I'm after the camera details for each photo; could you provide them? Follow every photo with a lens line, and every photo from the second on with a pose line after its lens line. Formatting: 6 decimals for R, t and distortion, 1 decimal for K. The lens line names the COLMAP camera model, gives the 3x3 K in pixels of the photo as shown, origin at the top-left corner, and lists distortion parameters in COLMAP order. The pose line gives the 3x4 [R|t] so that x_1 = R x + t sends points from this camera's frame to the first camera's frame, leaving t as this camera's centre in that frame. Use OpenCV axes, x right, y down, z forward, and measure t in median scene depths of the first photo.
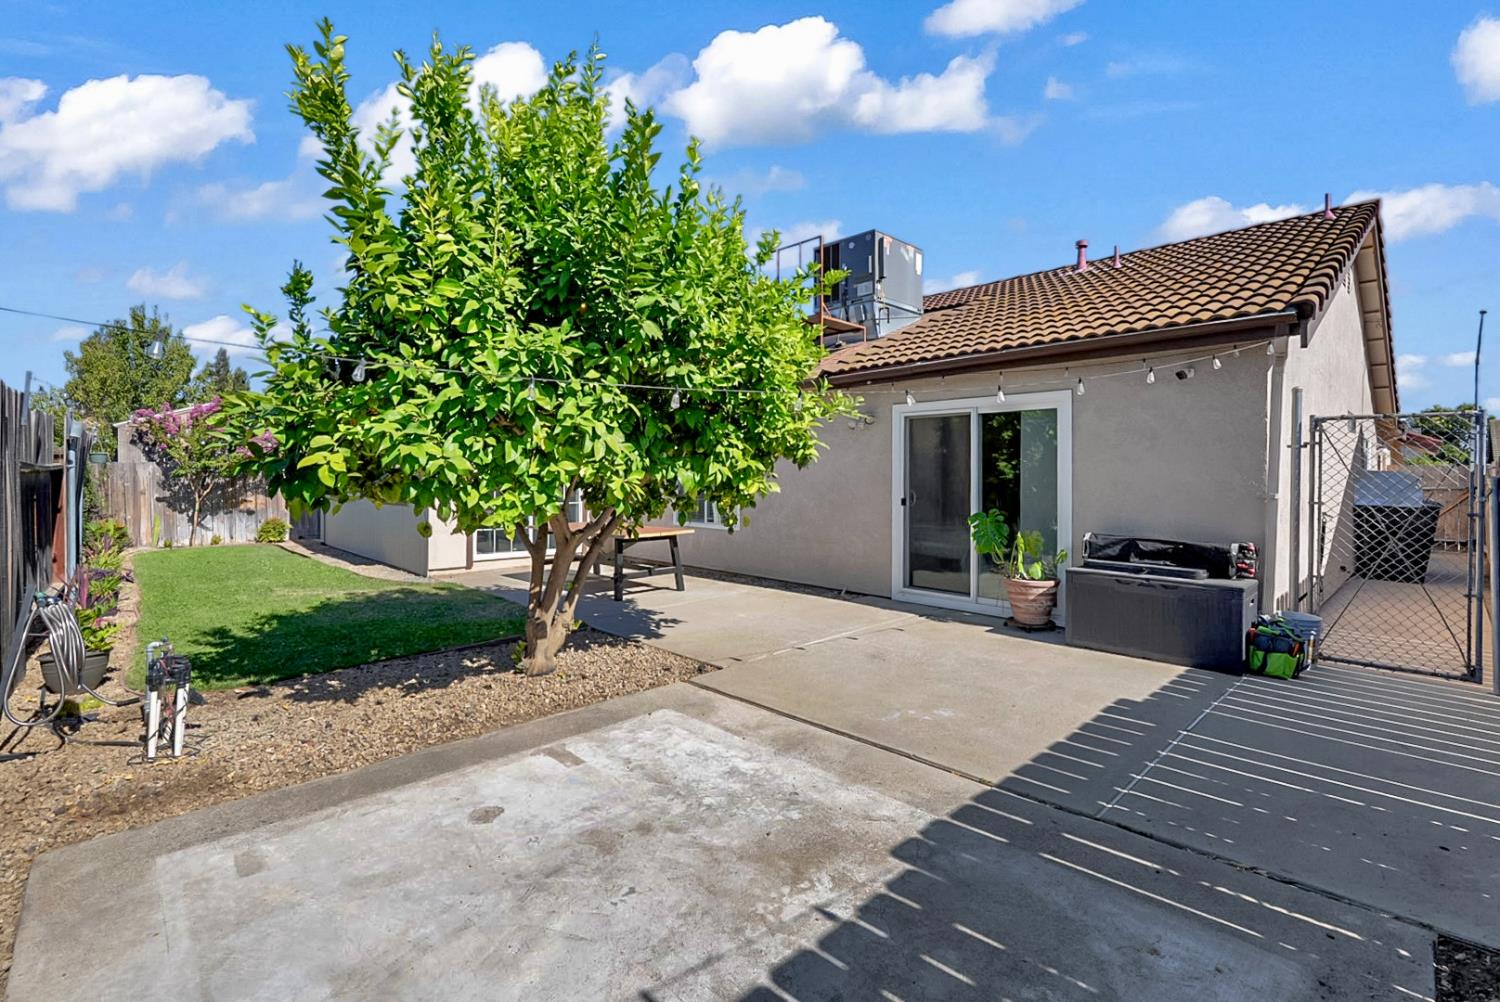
lens RADIAL K [[672.0, 0, 746.7], [0, 672.0, 496.0], [0, 0, 1]] dist [-0.005526, 0.000132]
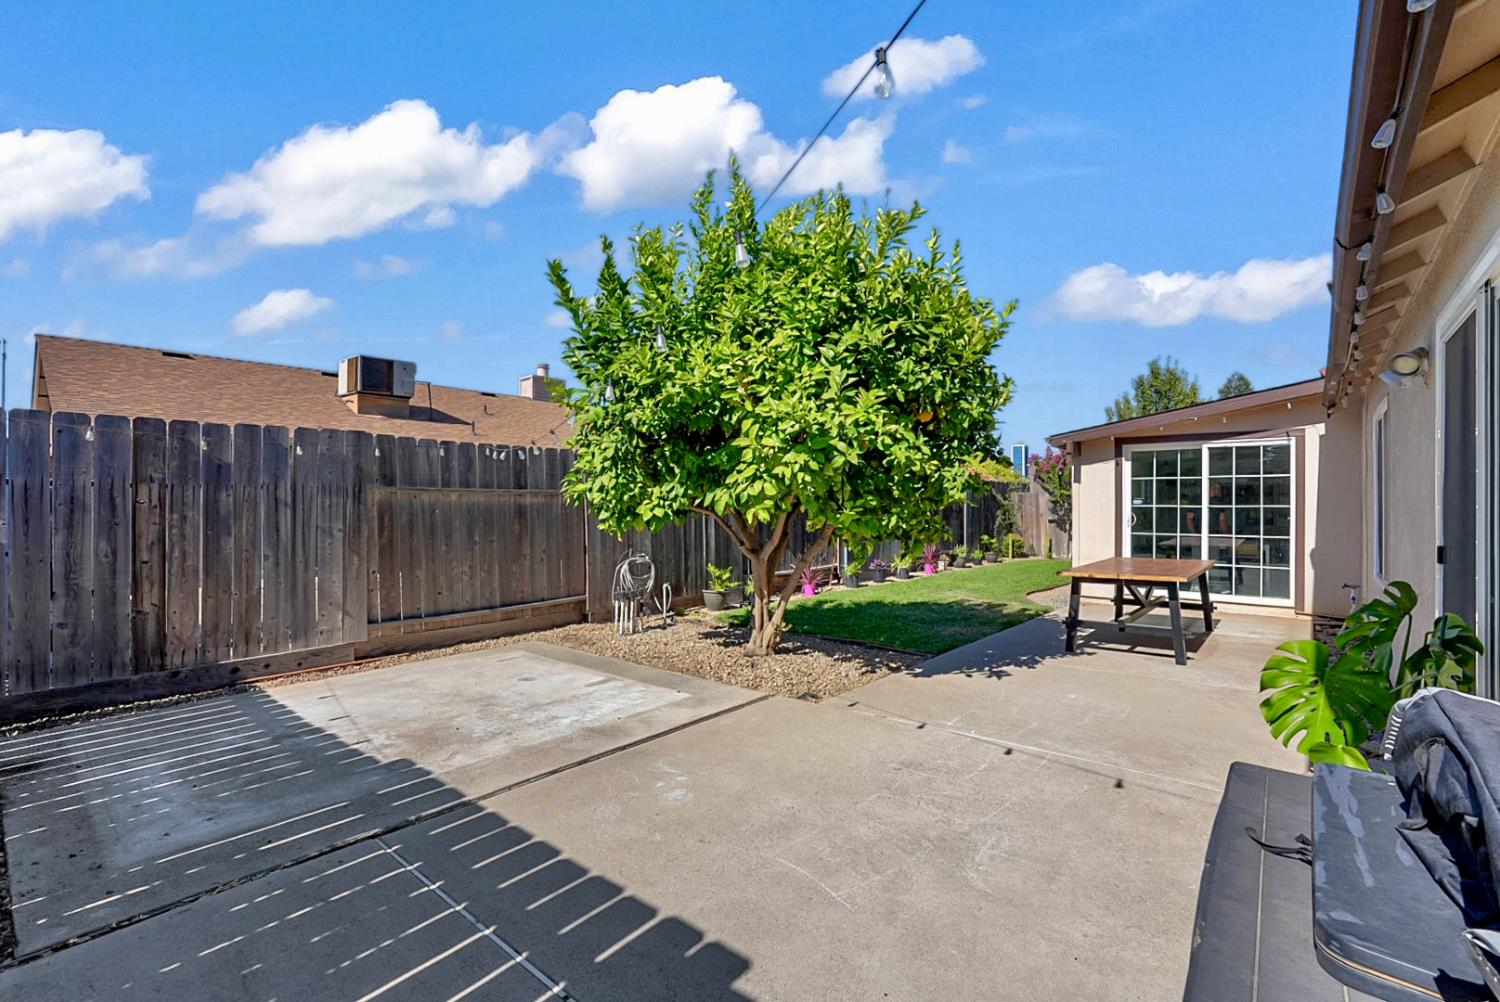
lens RADIAL K [[649.4, 0, 741.0], [0, 649.4, 504.6], [0, 0, 1]] dist [-0.004594, 0.000080]
pose [[0.097909, -0.005801, -0.995178, 1.142927], [-0.020661, 0.999756, -0.007860, -0.013928], [0.994981, 0.021331, 0.097766, 1.069951]]
